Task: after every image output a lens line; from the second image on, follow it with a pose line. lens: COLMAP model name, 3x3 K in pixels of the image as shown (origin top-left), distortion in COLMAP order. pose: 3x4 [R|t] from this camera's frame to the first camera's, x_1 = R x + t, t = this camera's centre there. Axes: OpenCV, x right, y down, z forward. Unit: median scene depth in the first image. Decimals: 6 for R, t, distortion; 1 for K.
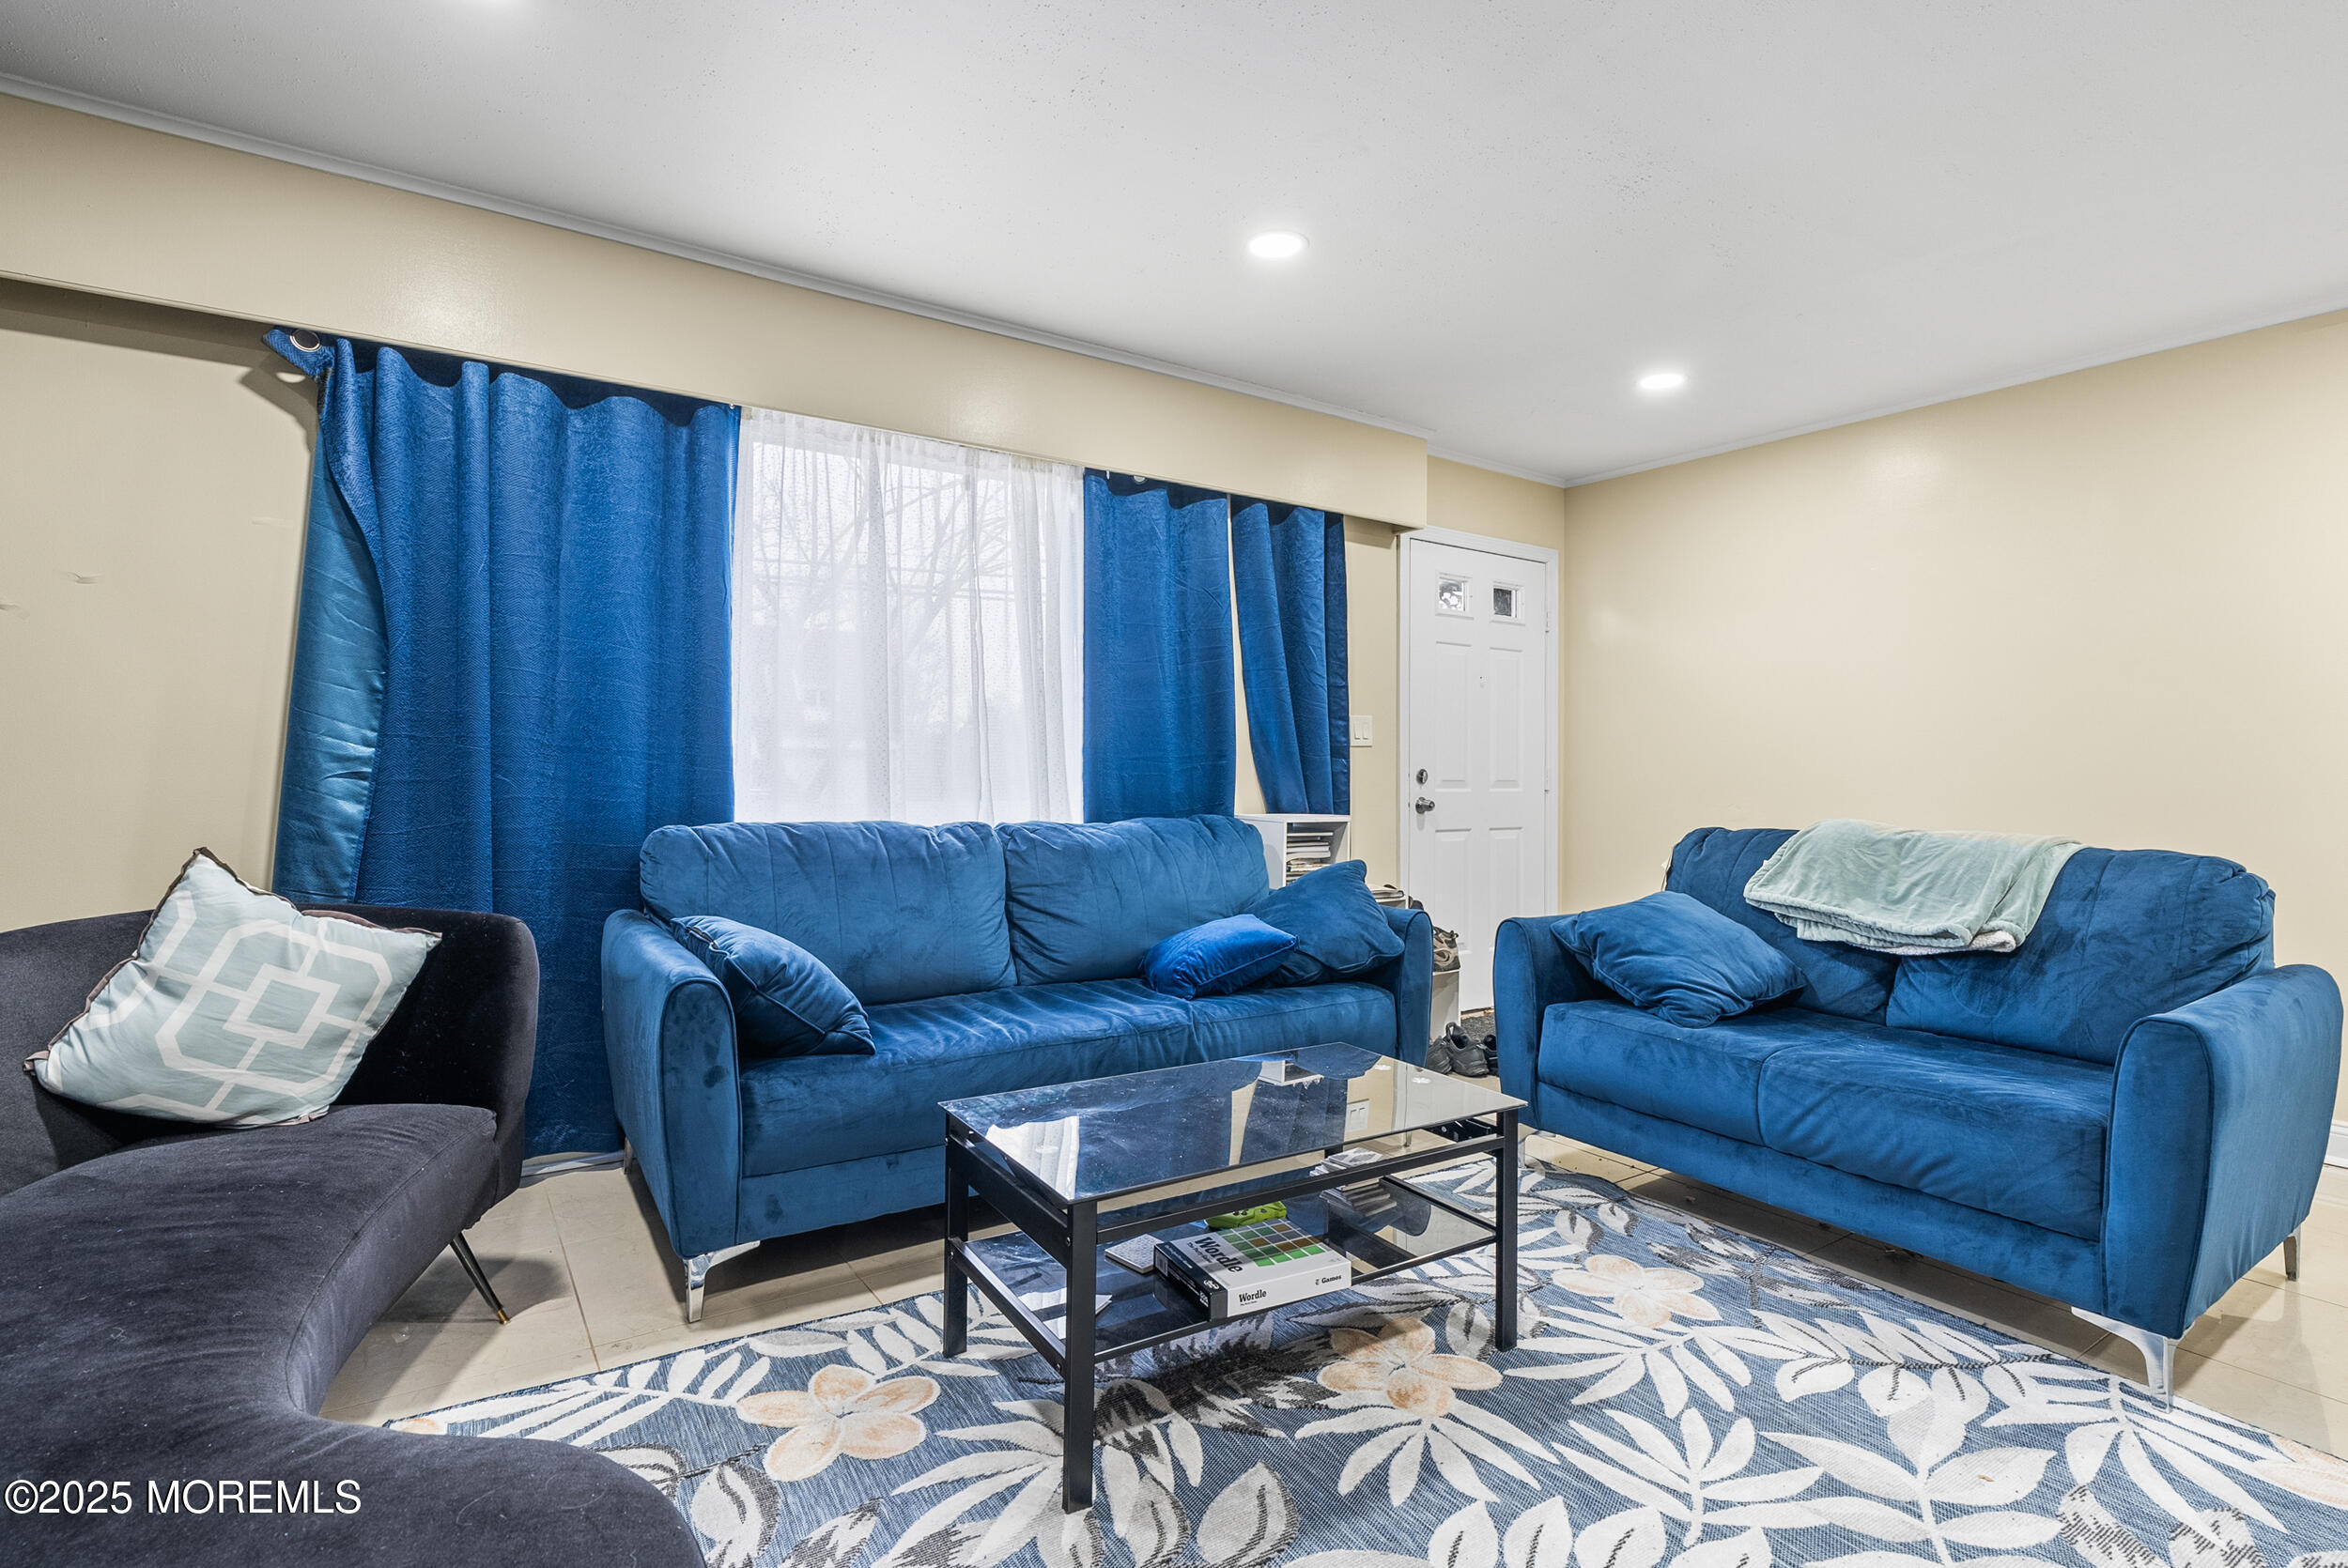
lens RADIAL K [[1079.0, 0, 1159.4], [0, 1079.0, 768.9], [0, 0, 1]] dist [-0.005779, -0.000968]
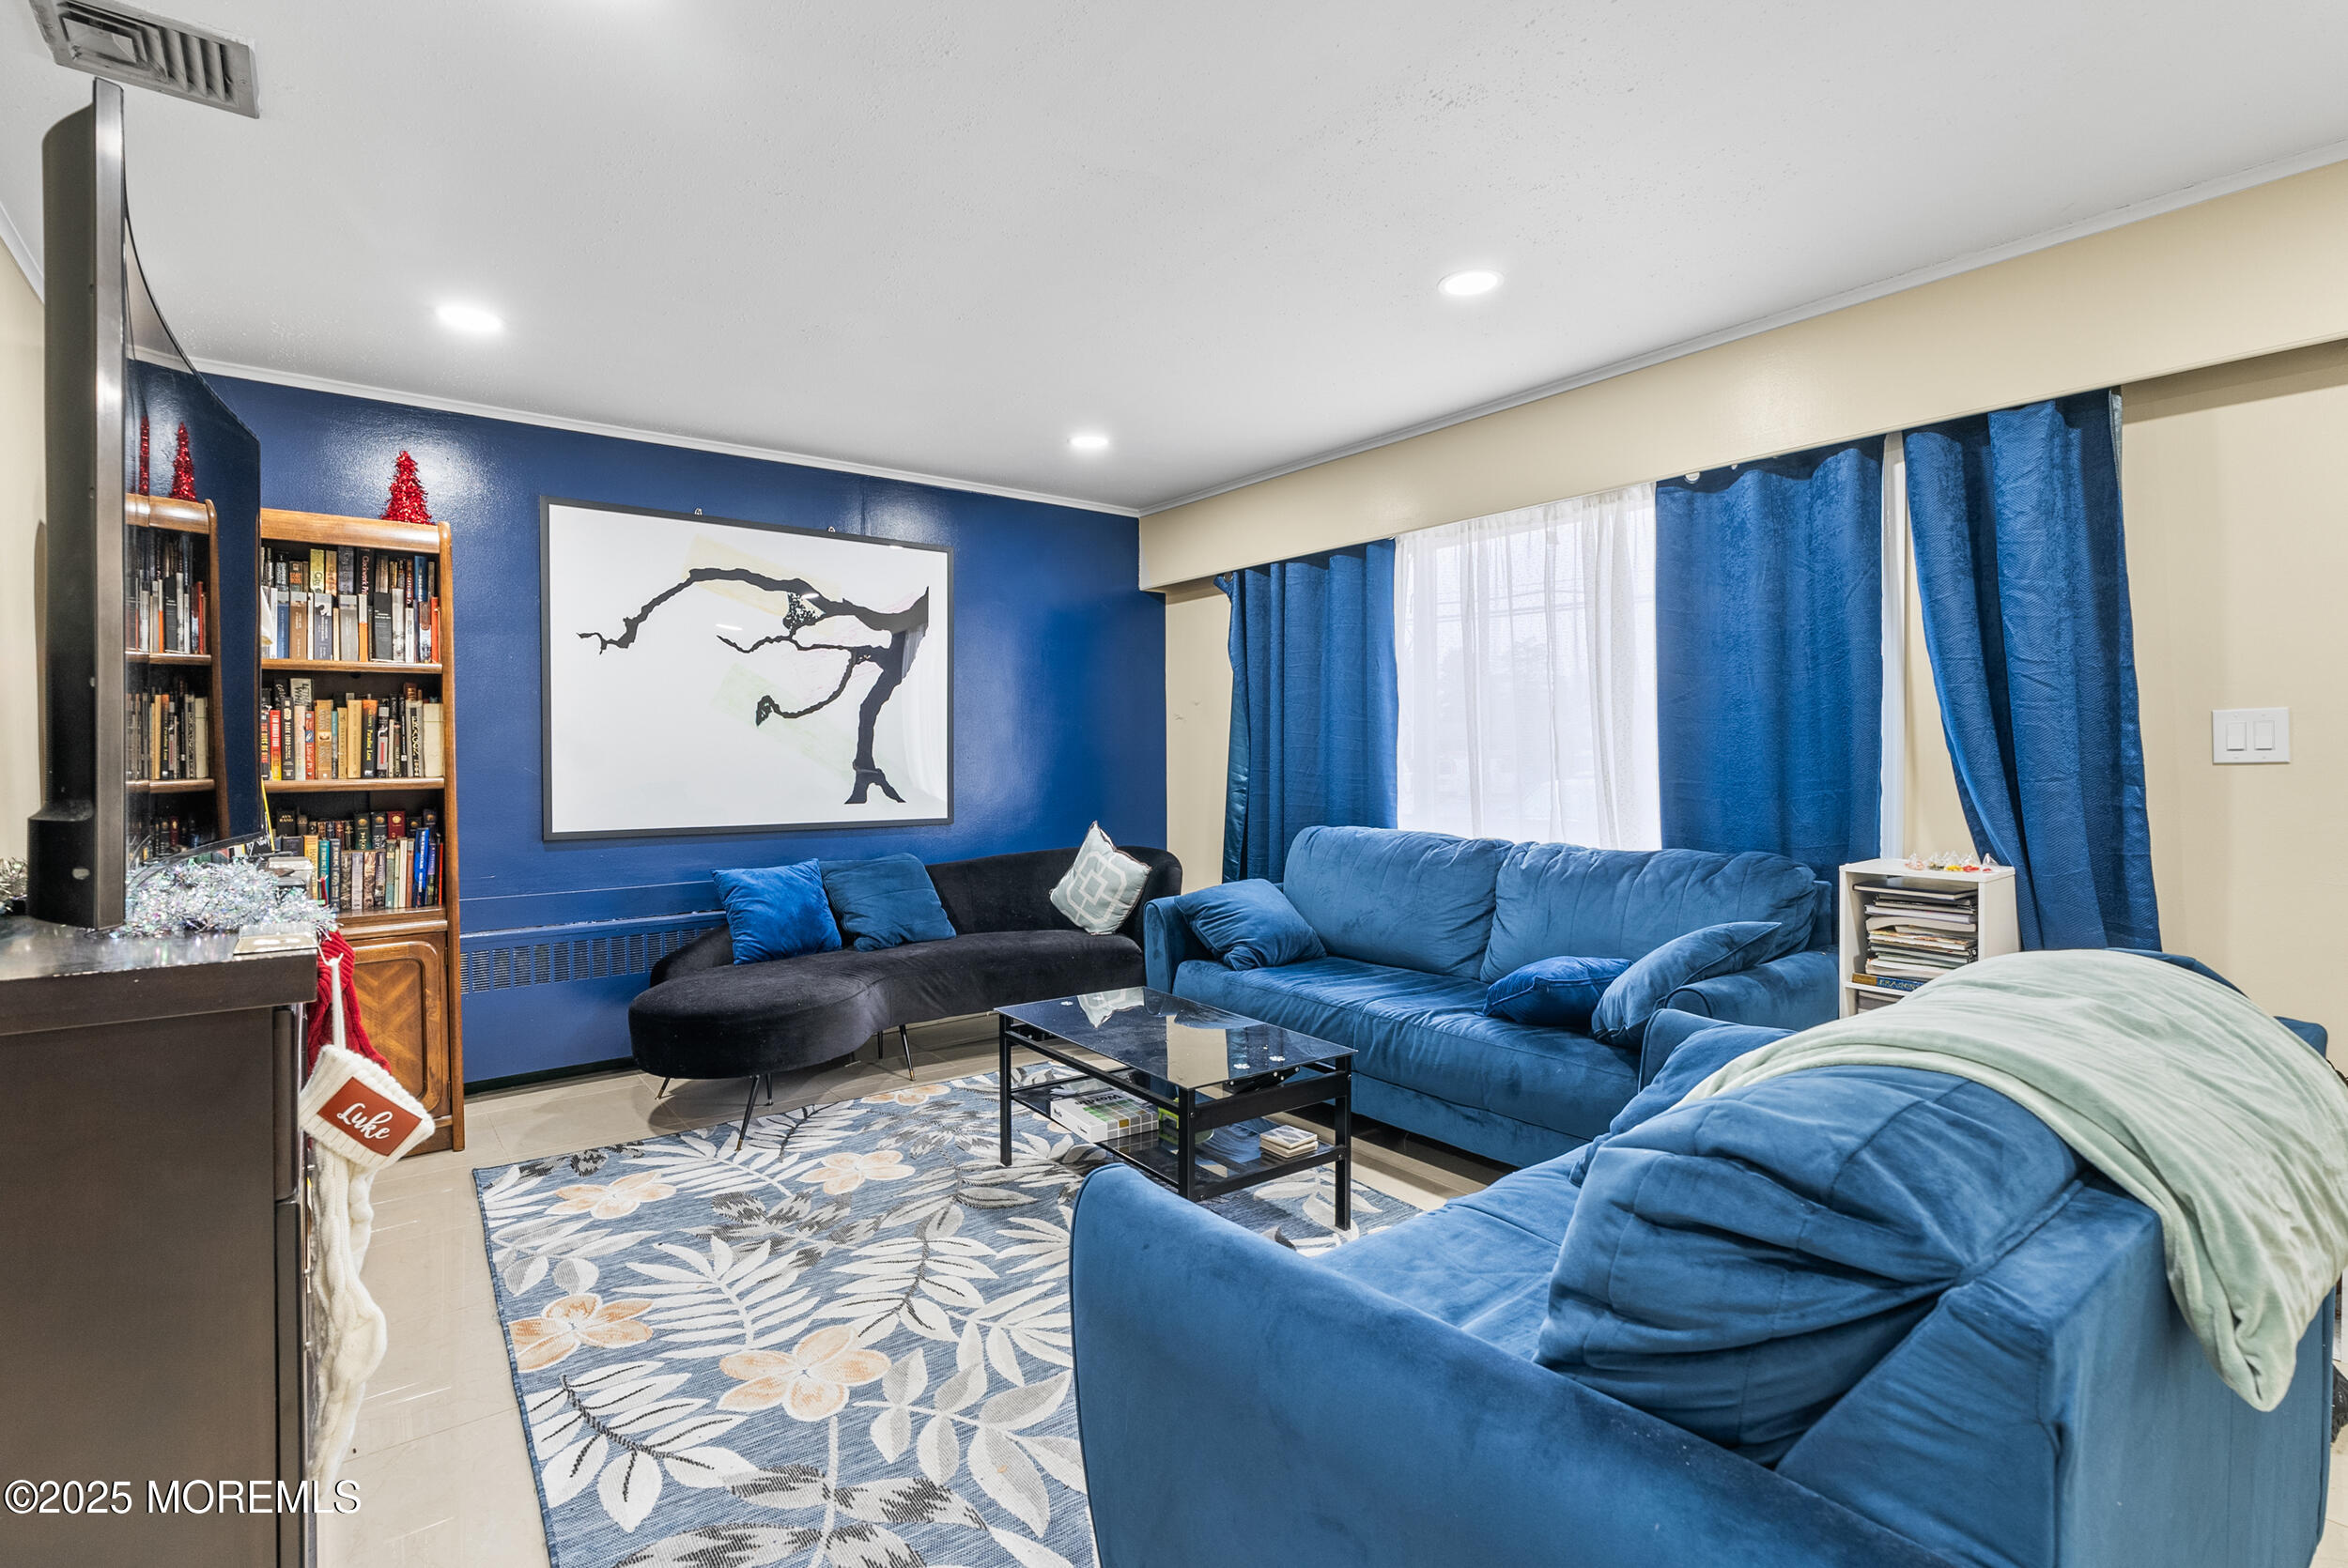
lens RADIAL K [[1079.0, 0, 1159.4], [0, 1079.0, 768.9], [0, 0, 1]] dist [-0.005779, -0.000968]
pose [[0.099180, -0.018853, -0.994891, 1.320848], [-0.018302, 0.999617, -0.020767, 0.006461], [0.994901, 0.020268, 0.098797, 0.747847]]
